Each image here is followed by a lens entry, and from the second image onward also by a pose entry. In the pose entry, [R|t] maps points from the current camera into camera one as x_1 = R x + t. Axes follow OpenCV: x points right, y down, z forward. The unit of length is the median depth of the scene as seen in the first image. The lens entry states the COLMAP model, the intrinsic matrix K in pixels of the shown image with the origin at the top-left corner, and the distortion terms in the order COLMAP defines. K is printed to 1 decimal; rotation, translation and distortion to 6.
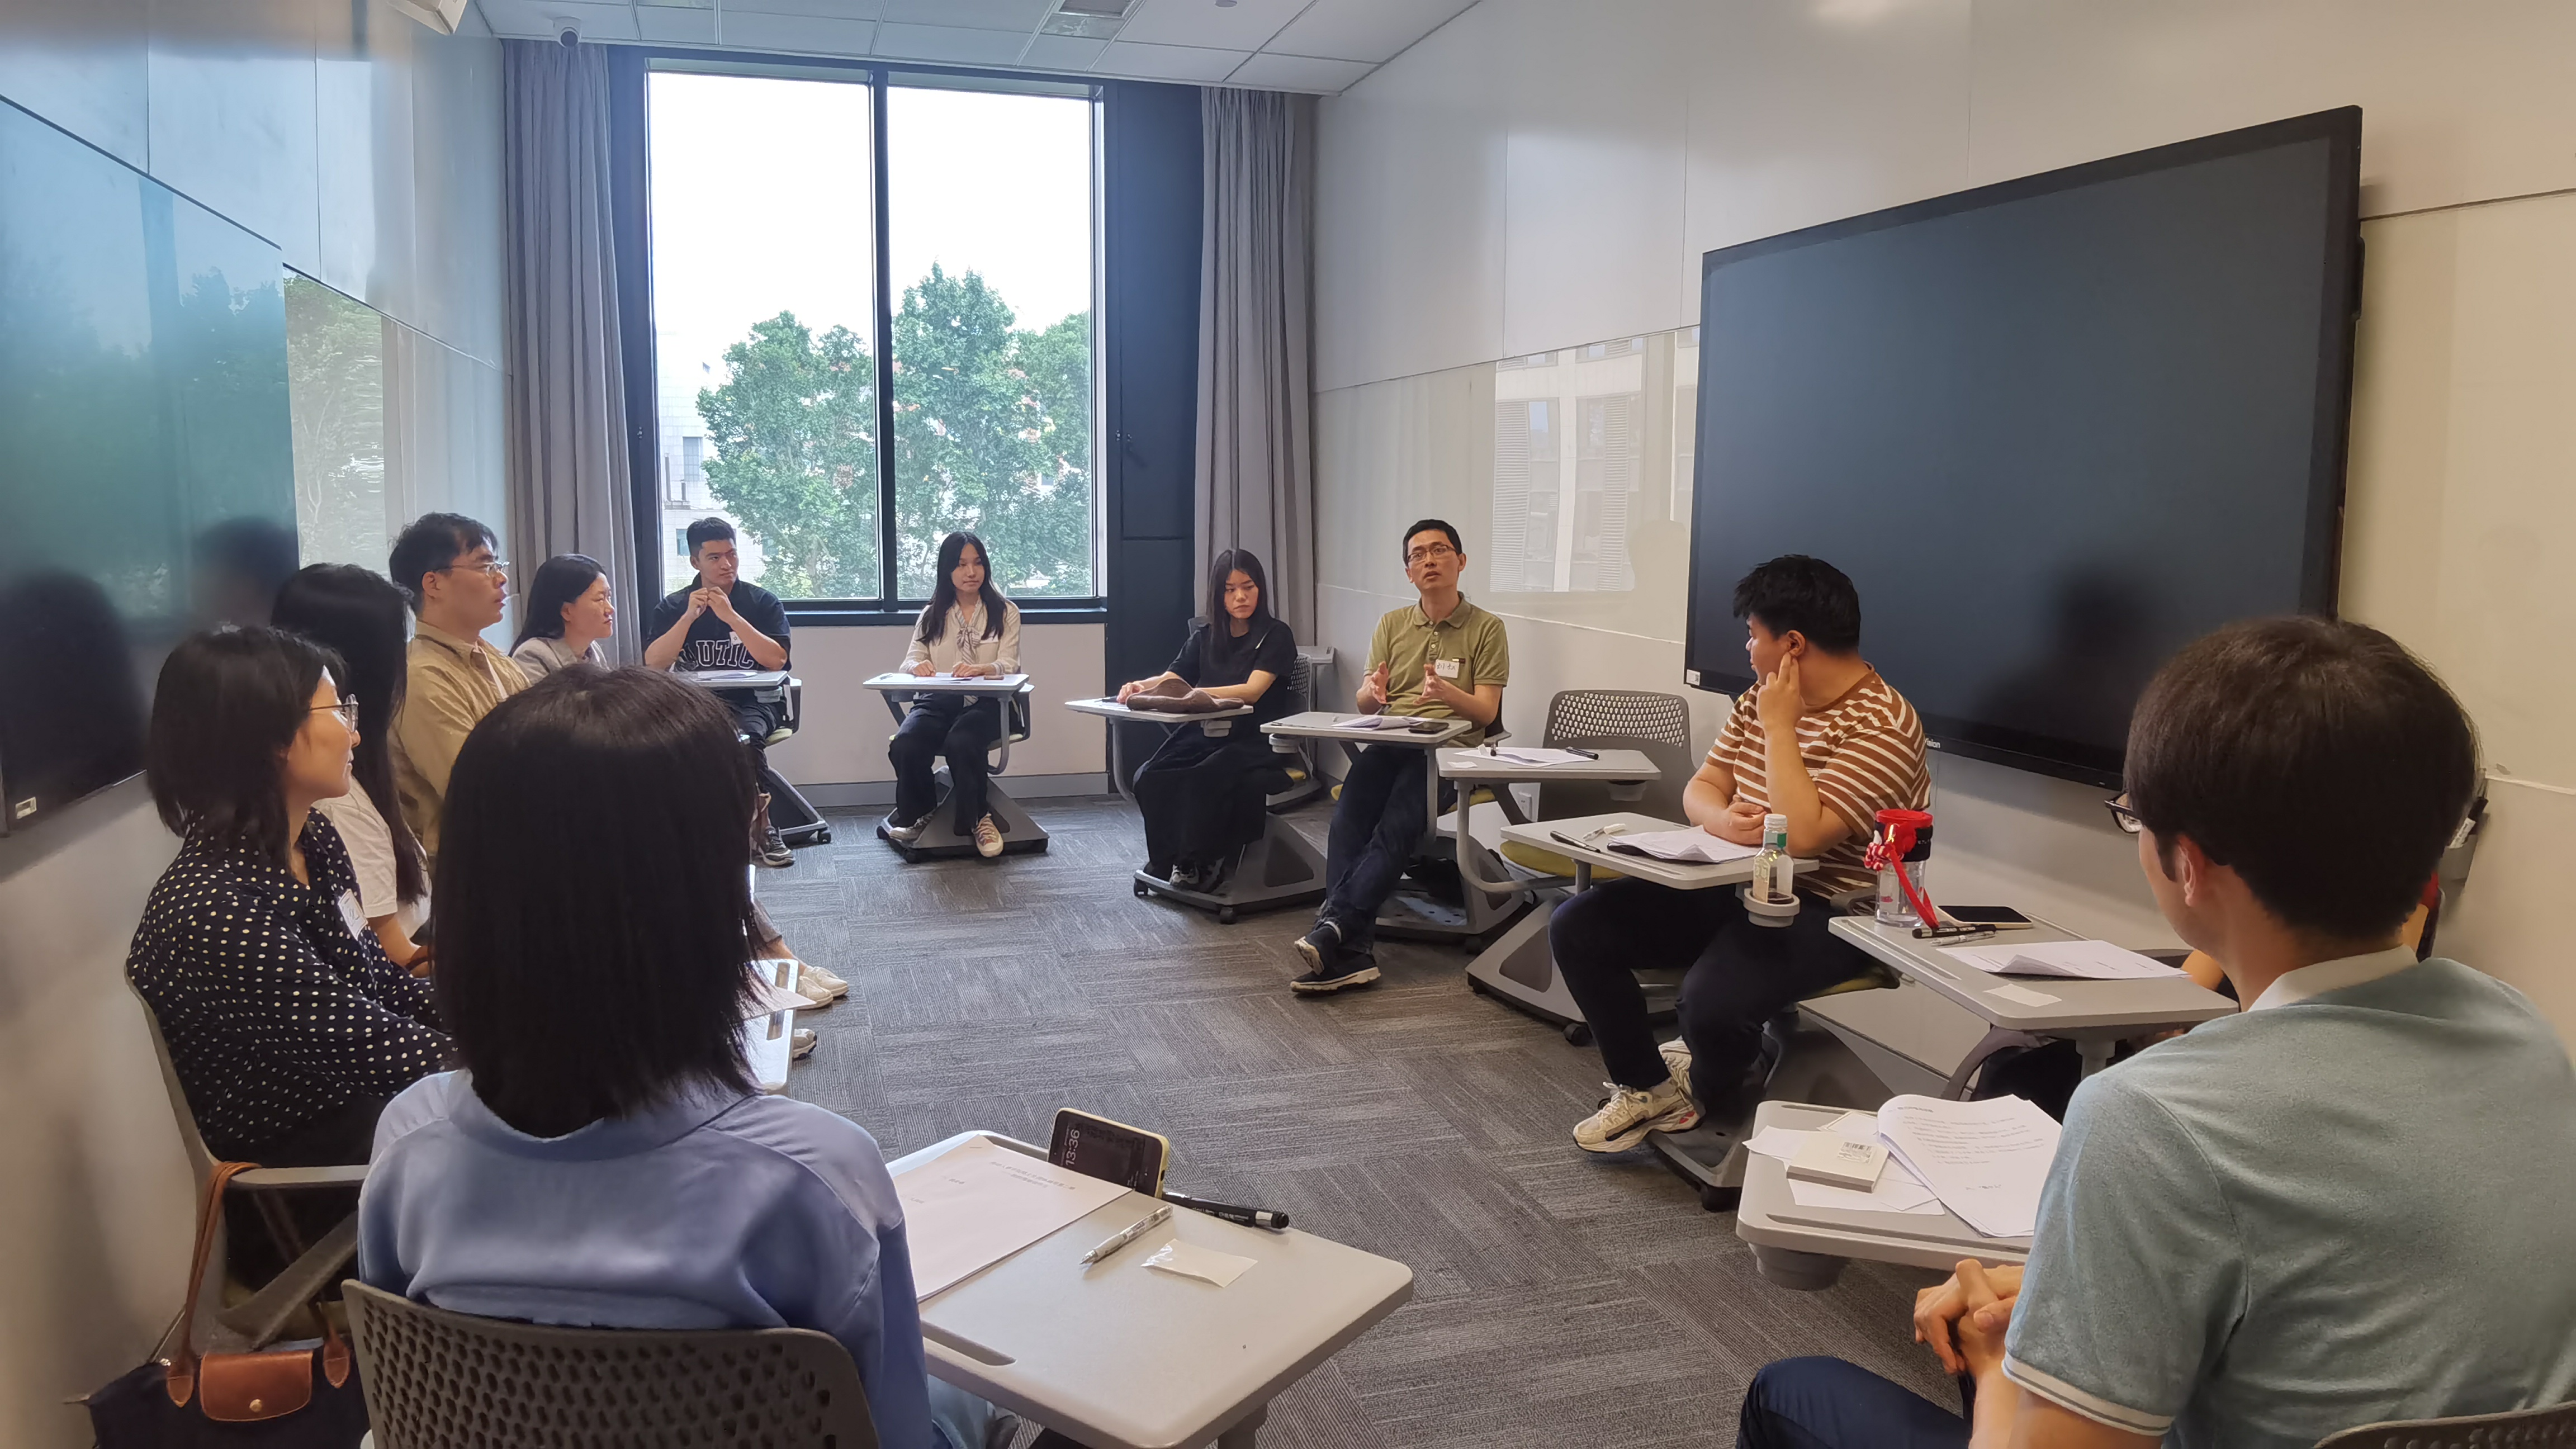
lens RADIAL K [[1691.8, 0, 1279.8], [0, 1691.8, 723.1], [0, 0, 1]] dist [-0.030544, -0.091255]
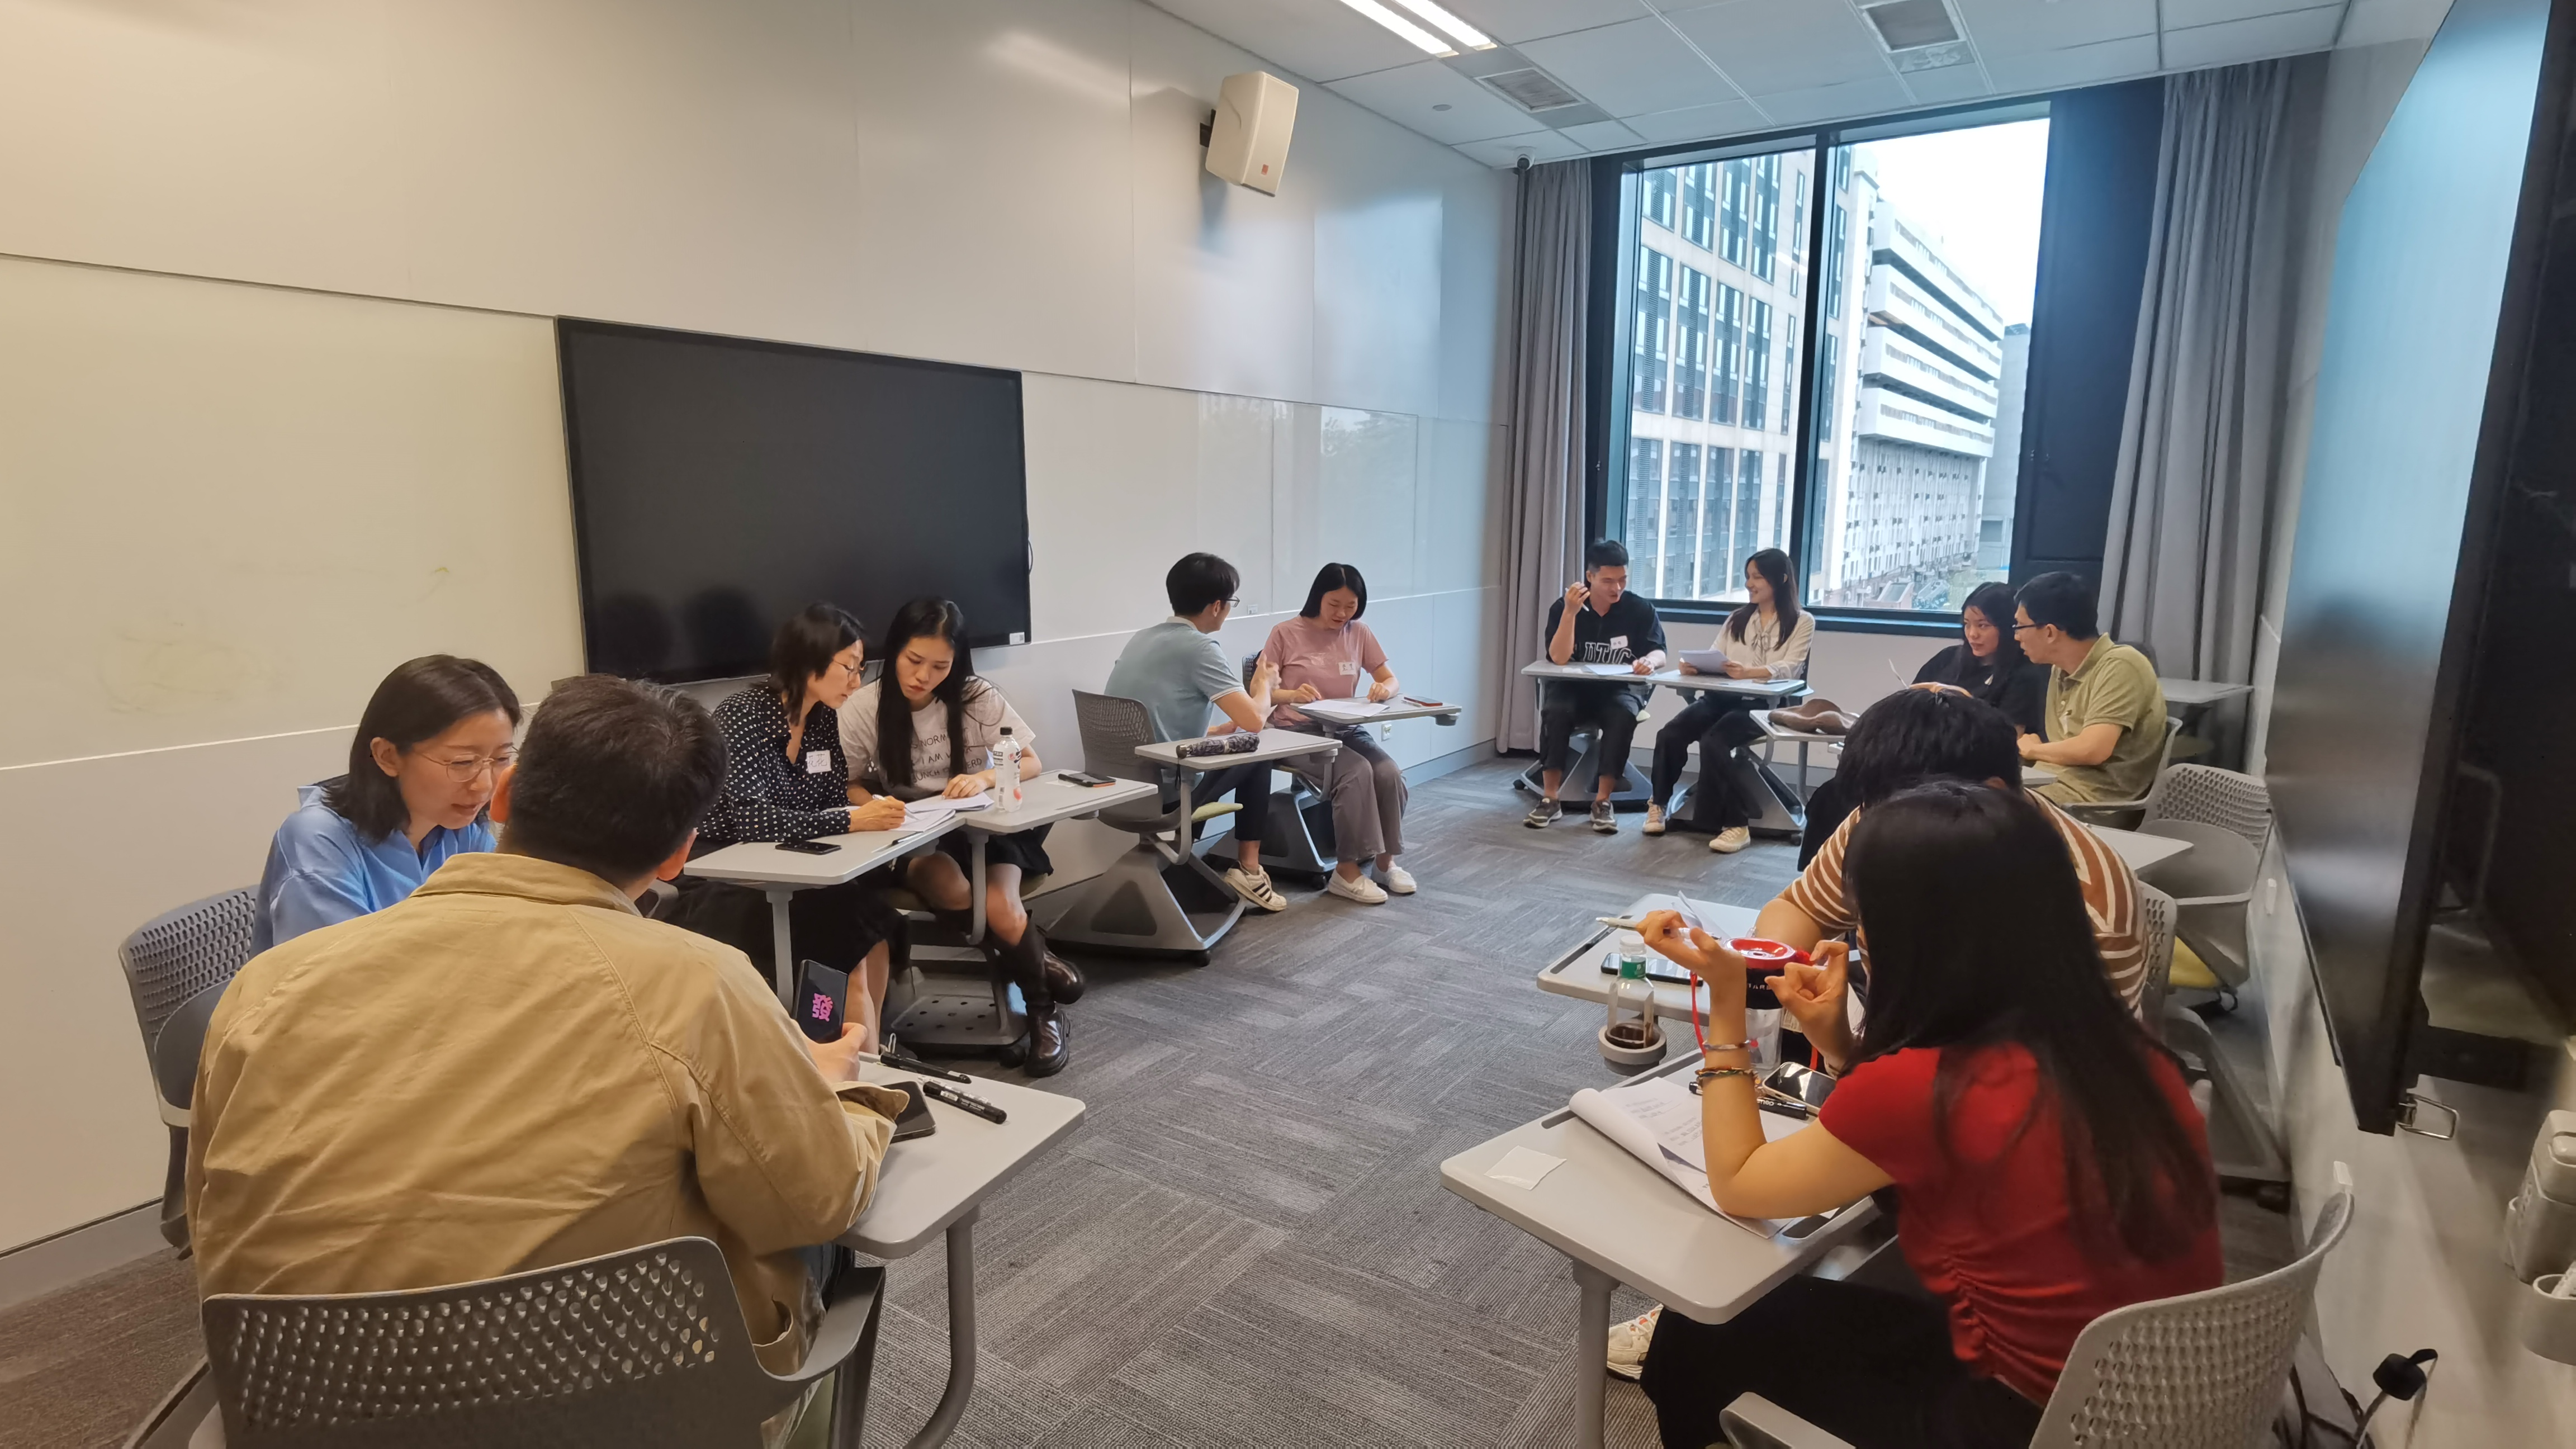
lens RADIAL K [[1337.2, 0, 1288.0], [0, 1337.2, 724.5], [0, 0, 1]] dist [0.002630, -0.000256]
pose [[0.629034, 0.122800, -0.767617, 0.274029], [-0.097308, 0.992116, 0.078975, -0.030891], [0.771263, 0.025017, 0.636025, 0.156671]]
